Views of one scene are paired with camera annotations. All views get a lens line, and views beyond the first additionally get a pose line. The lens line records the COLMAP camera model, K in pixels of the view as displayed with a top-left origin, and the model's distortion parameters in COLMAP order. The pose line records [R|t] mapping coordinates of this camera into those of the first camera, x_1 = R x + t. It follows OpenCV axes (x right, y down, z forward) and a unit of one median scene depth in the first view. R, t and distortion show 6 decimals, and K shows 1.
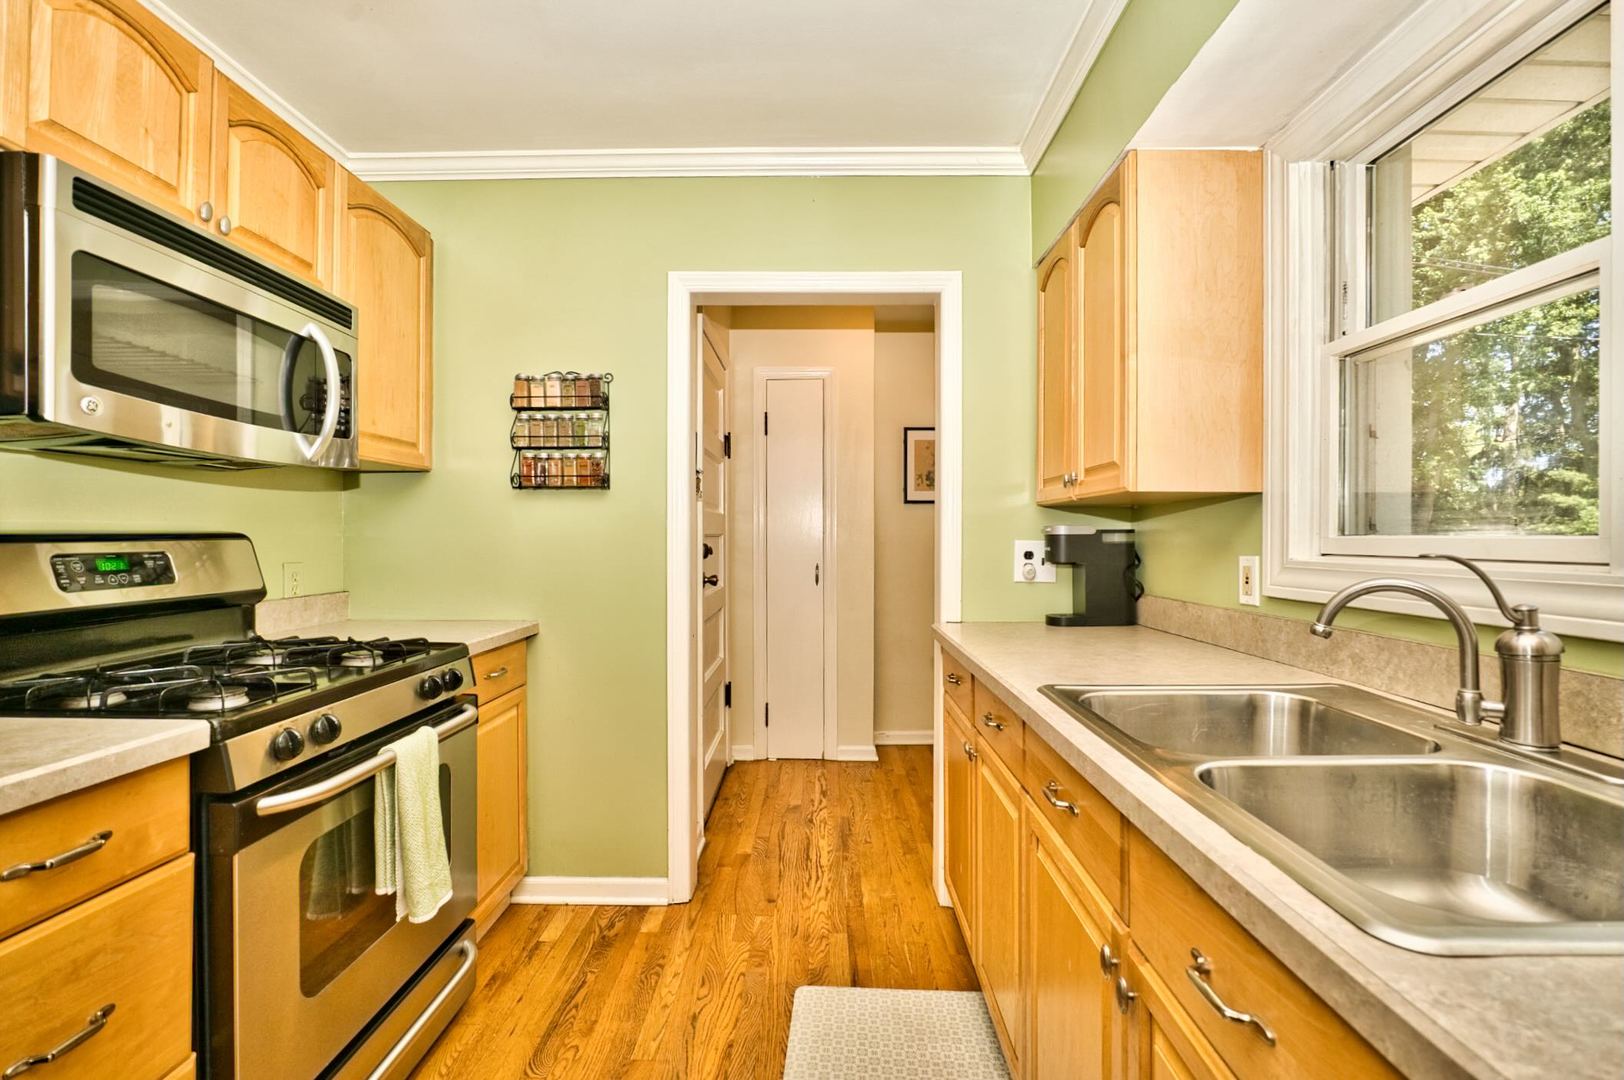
lens RADIAL K [[707.4, 0, 812.2], [0, 707.4, 538.7], [0, 0, 1]] dist [-0.002841, 0.000879]
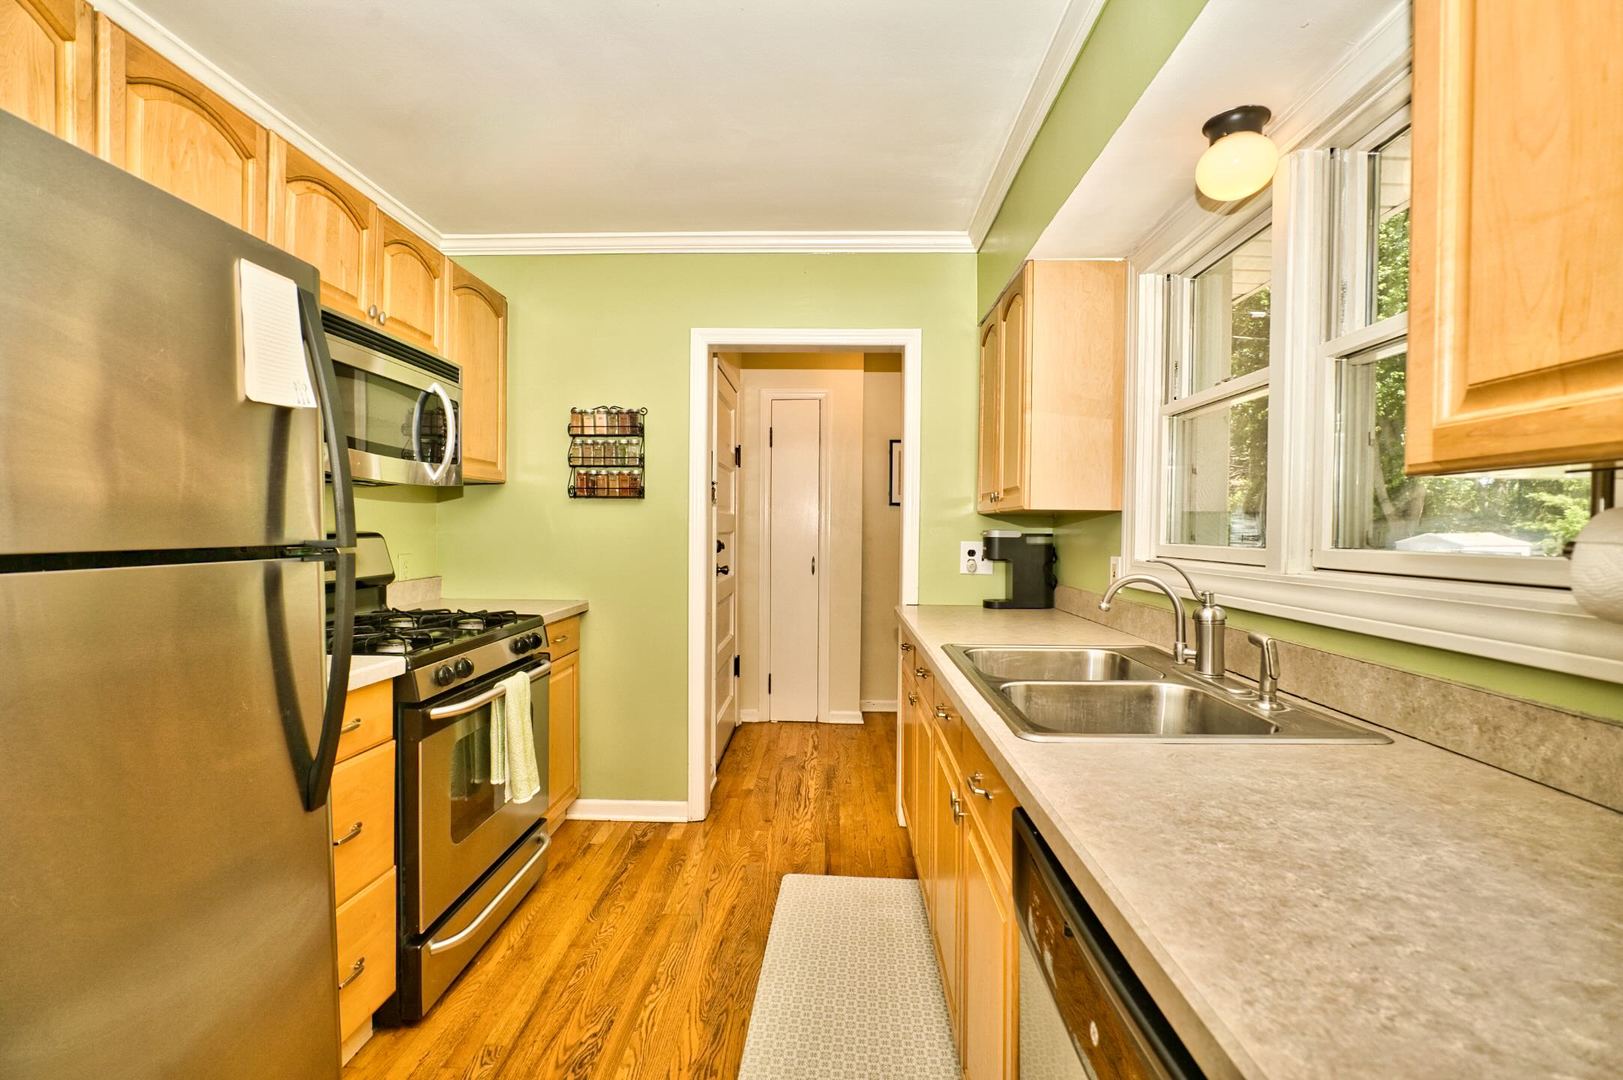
lens RADIAL K [[707.0, 0, 814.6], [0, 707.0, 538.7], [0, 0, 1]] dist [-0.002841, 0.000879]
pose [[0.999826, 0.008835, -0.016413, 0.051640], [-0.008593, 0.999854, 0.014744, -0.022107], [0.016540, -0.014601, 0.999757, -0.325689]]
